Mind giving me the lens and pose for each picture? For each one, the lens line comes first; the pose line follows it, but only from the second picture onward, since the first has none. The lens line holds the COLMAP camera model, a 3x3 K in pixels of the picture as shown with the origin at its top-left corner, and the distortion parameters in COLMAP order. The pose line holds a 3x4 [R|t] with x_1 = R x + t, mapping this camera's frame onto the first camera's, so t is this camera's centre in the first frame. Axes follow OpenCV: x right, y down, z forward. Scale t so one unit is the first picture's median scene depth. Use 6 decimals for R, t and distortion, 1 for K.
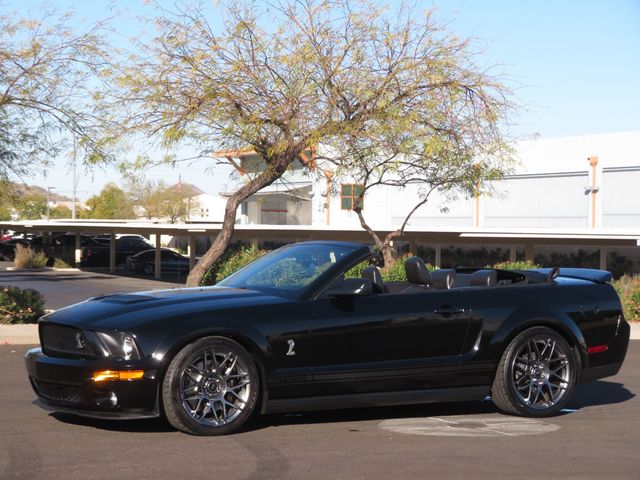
lens RADIAL K [[468.3, 0, 320.0], [0, 468.3, 240.0], [0, 0, 1]] dist [-0.002243, 0.000393]
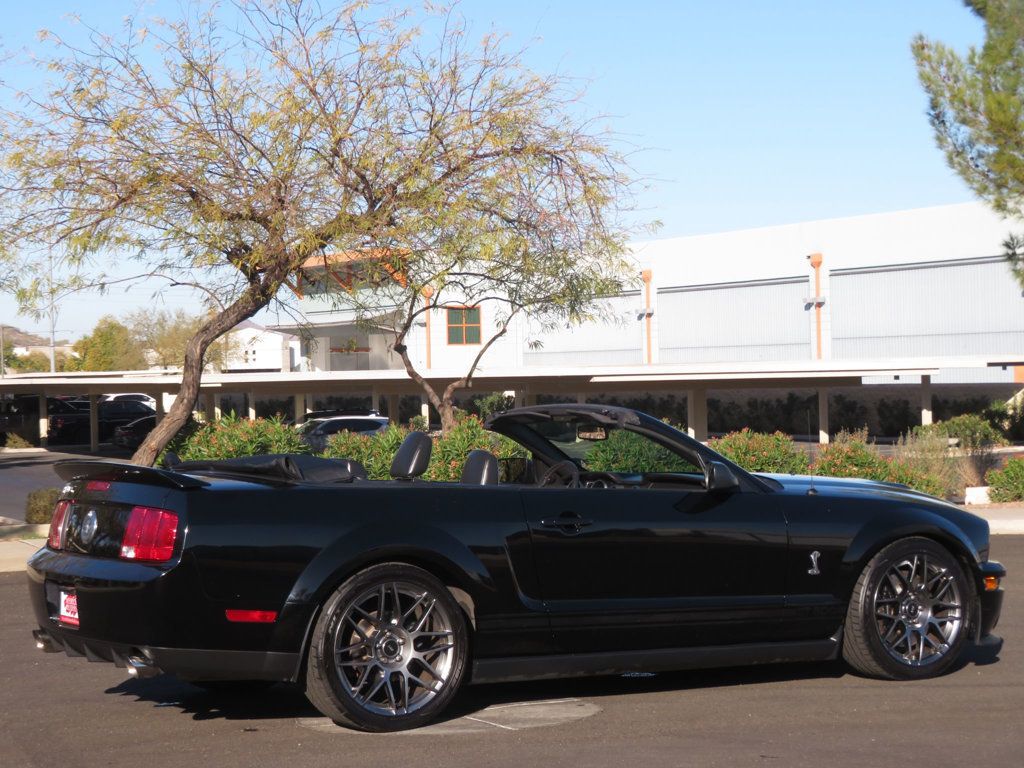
lens RADIAL K [[660.9, 0, 512.0], [0, 660.9, 384.0], [0, 0, 1]] dist [-0.001926, 0.000946]
pose [[0.999345, -0.035059, 0.008953, 0.220845], [0.035037, 0.999382, 0.002680, -0.013114], [-0.009041, -0.002365, 0.999956, 0.082826]]
